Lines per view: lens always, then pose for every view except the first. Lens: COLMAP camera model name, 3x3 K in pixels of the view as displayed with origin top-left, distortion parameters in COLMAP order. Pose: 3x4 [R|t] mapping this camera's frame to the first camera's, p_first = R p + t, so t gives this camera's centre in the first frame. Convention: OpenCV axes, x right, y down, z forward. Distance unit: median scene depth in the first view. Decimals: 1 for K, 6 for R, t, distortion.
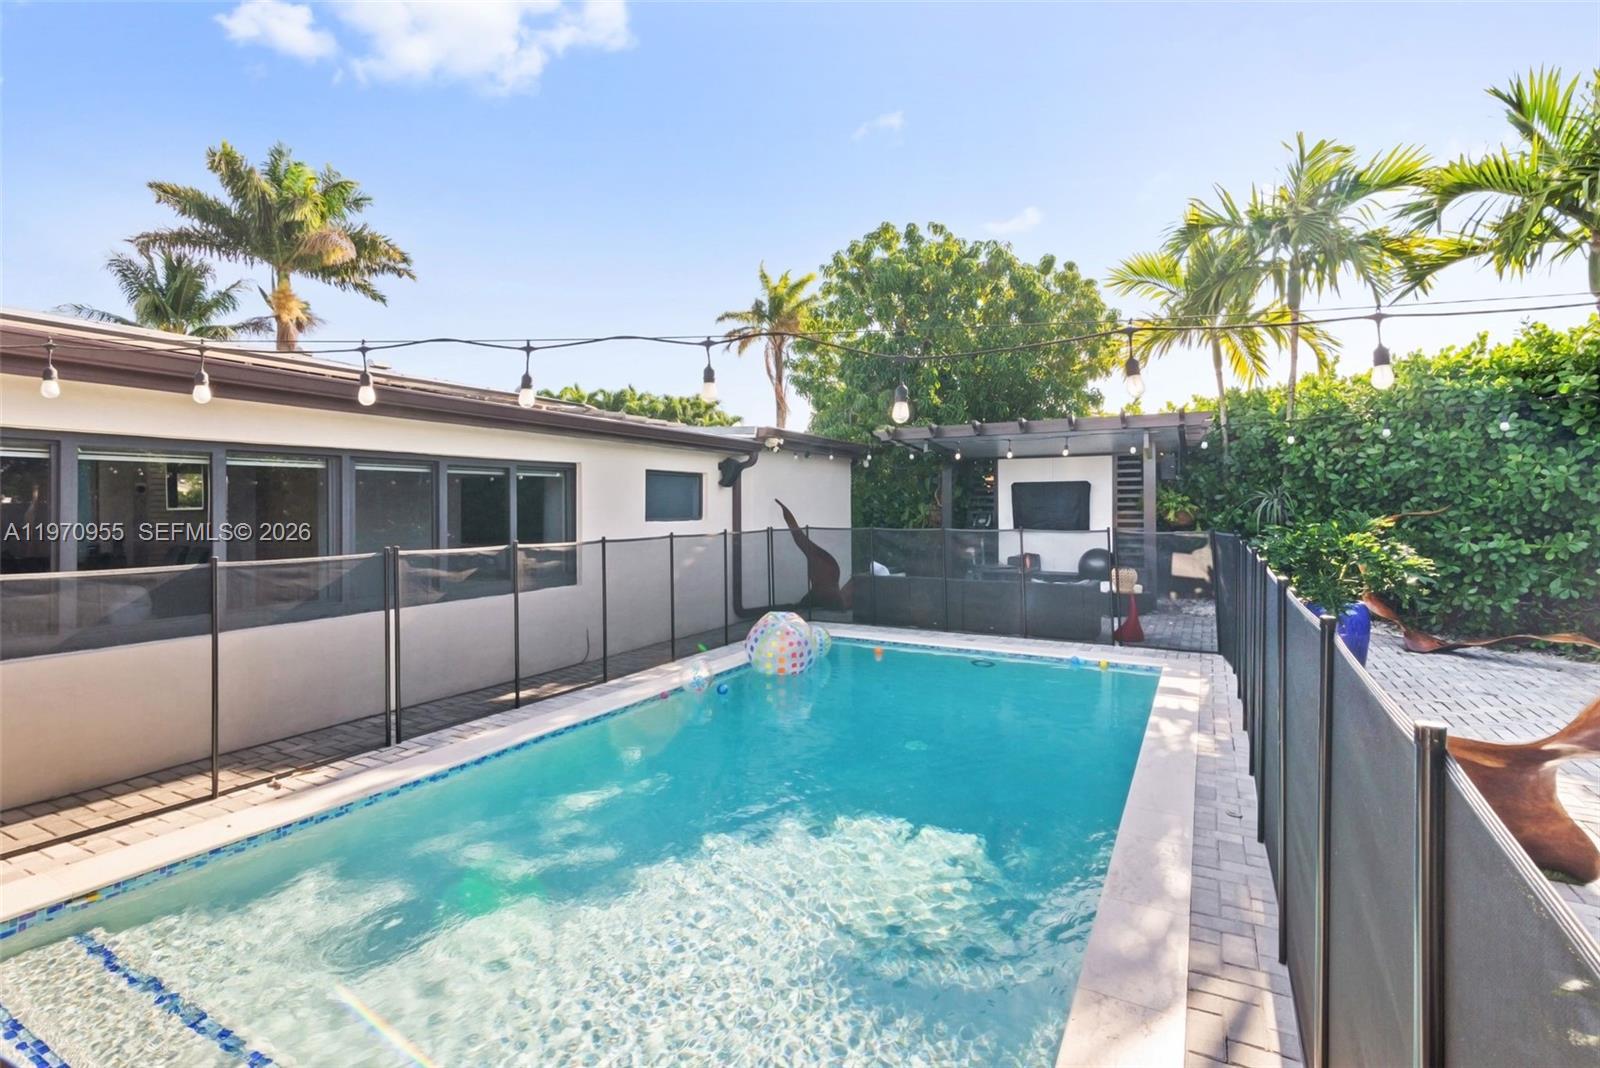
lens RADIAL K [[737.1, 0, 799.0], [0, 737.1, 514.6], [0, 0, 1]] dist [0.012043, 0.000015]
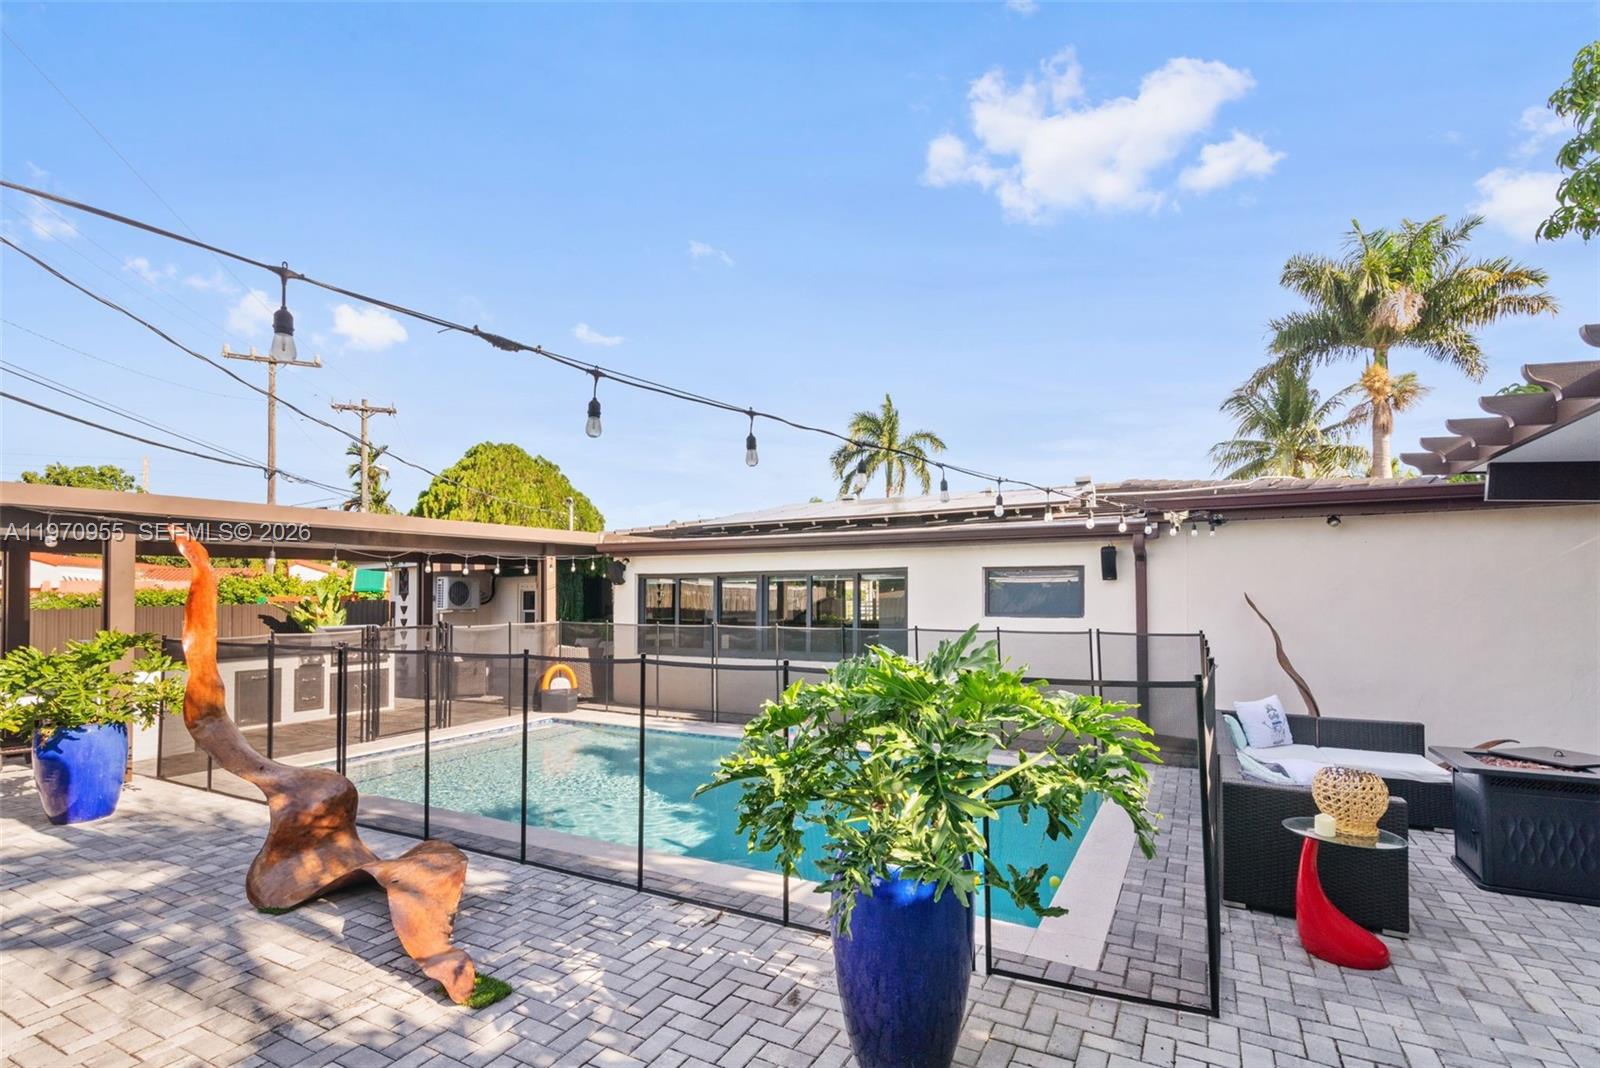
lens RADIAL K [[758.8, 0, 806.2], [0, 758.8, 584.1], [0, 0, 1]] dist [0.015432, -0.000162]
pose [[-0.008972, -0.010284, -0.999907, 0.706577], [-0.008959, 0.999908, -0.010203, -0.017953], [0.999920, 0.008867, -0.009064, 0.596790]]
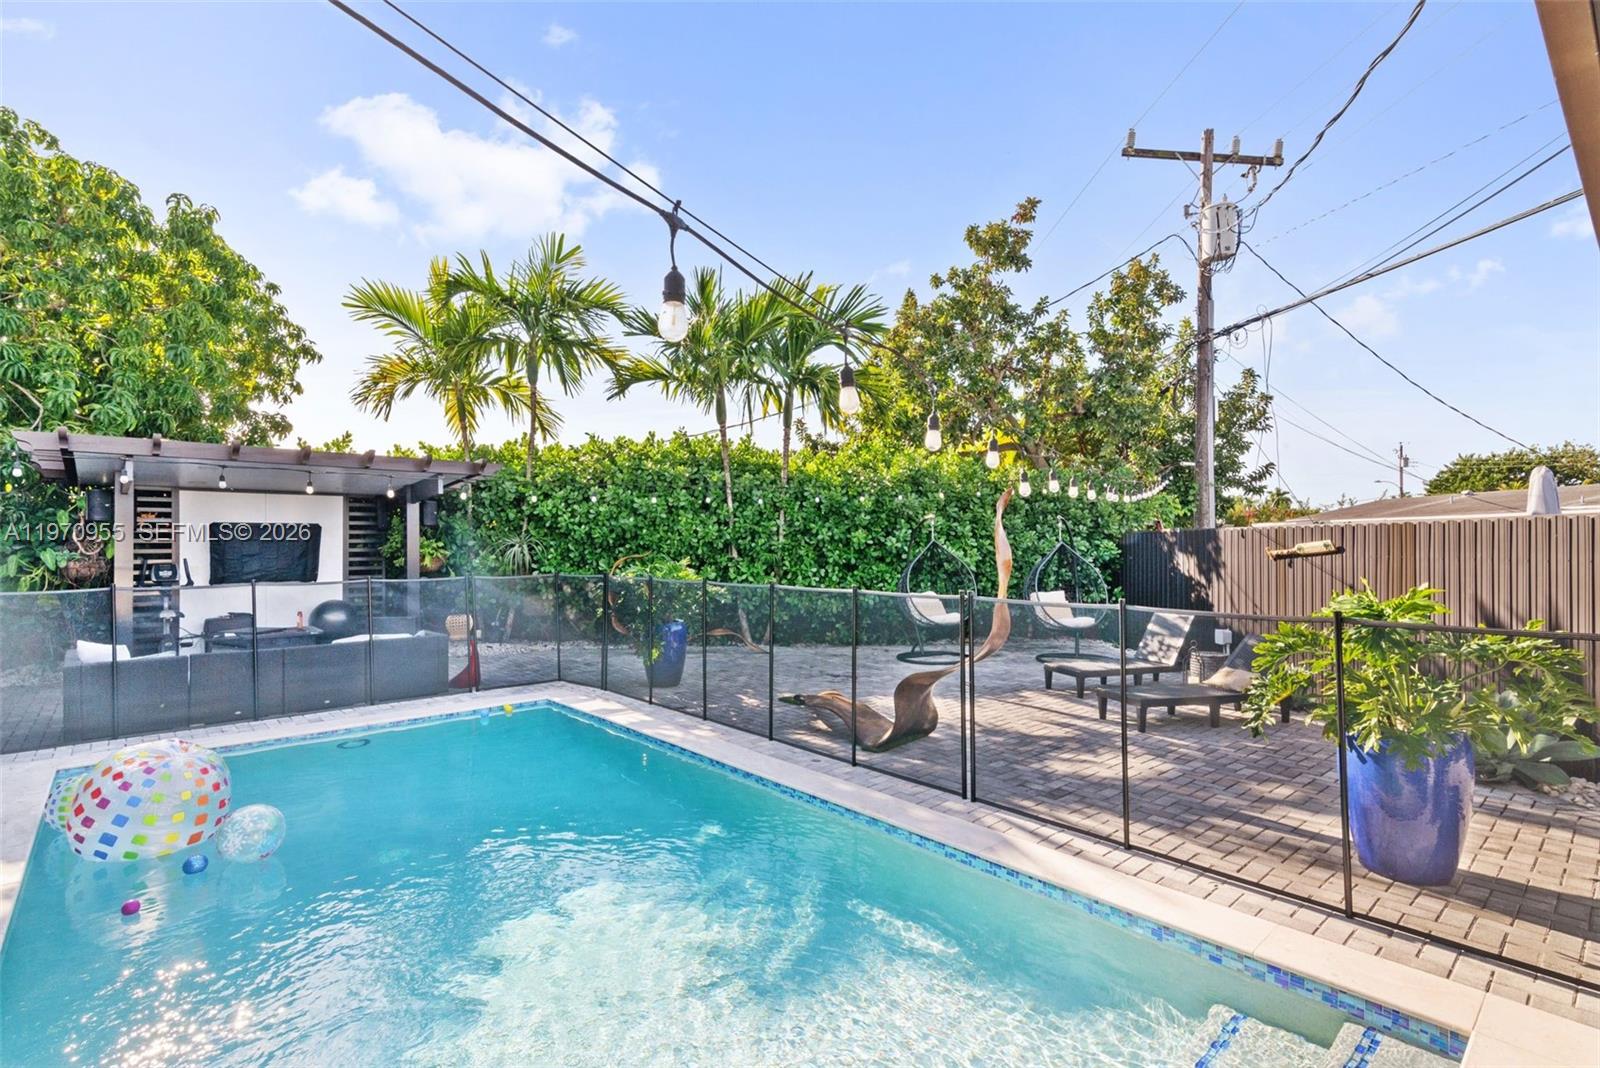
lens RADIAL K [[759.4, 0, 791.4], [0, 759.4, 547.3], [0, 0, 1]] dist [0.027504, 0.000089]
pose [[0.351288, 0.002048, 0.936265, -0.315323], [0.014266, 0.999870, -0.007540, -0.002970], [-0.936159, 0.016006, 0.351213, 0.189632]]
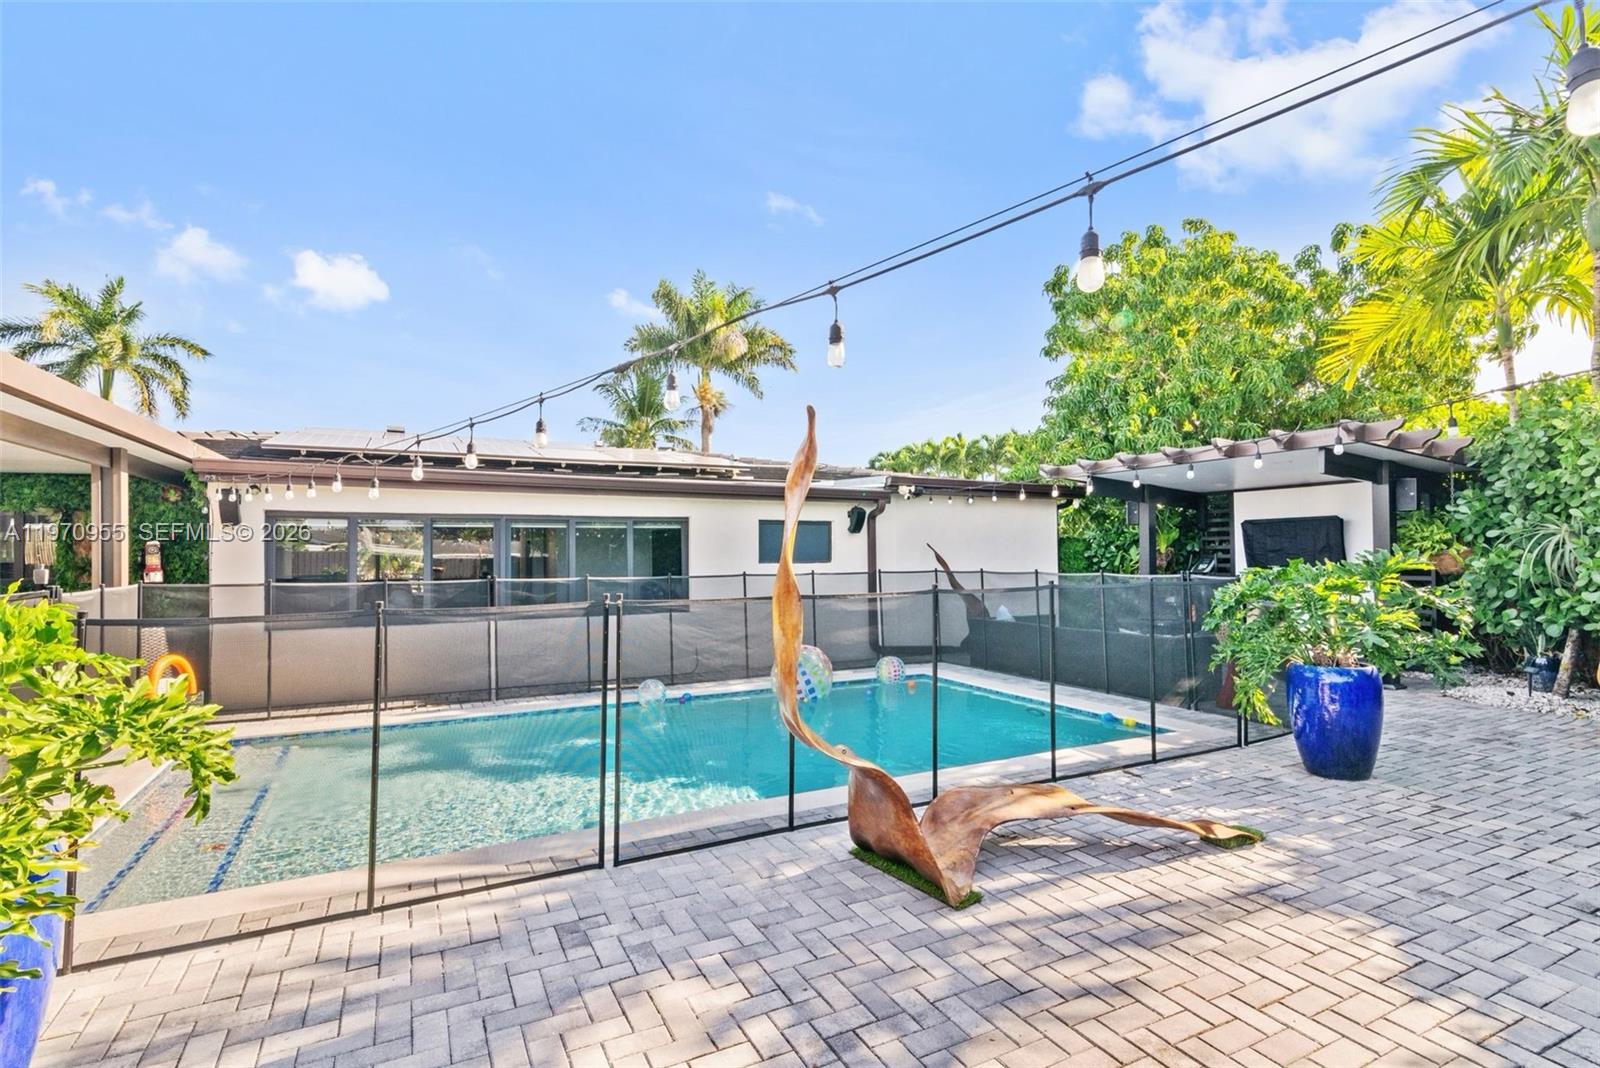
lens RADIAL K [[759.4, 0, 791.4], [0, 759.4, 547.3], [0, 0, 1]] dist [0.027504, 0.000089]
pose [[0.819079, -0.005872, -0.573651, 0.436776], [-0.004708, 0.999845, -0.016958, 0.004123], [0.573662, 0.016591, 0.818924, 0.005919]]
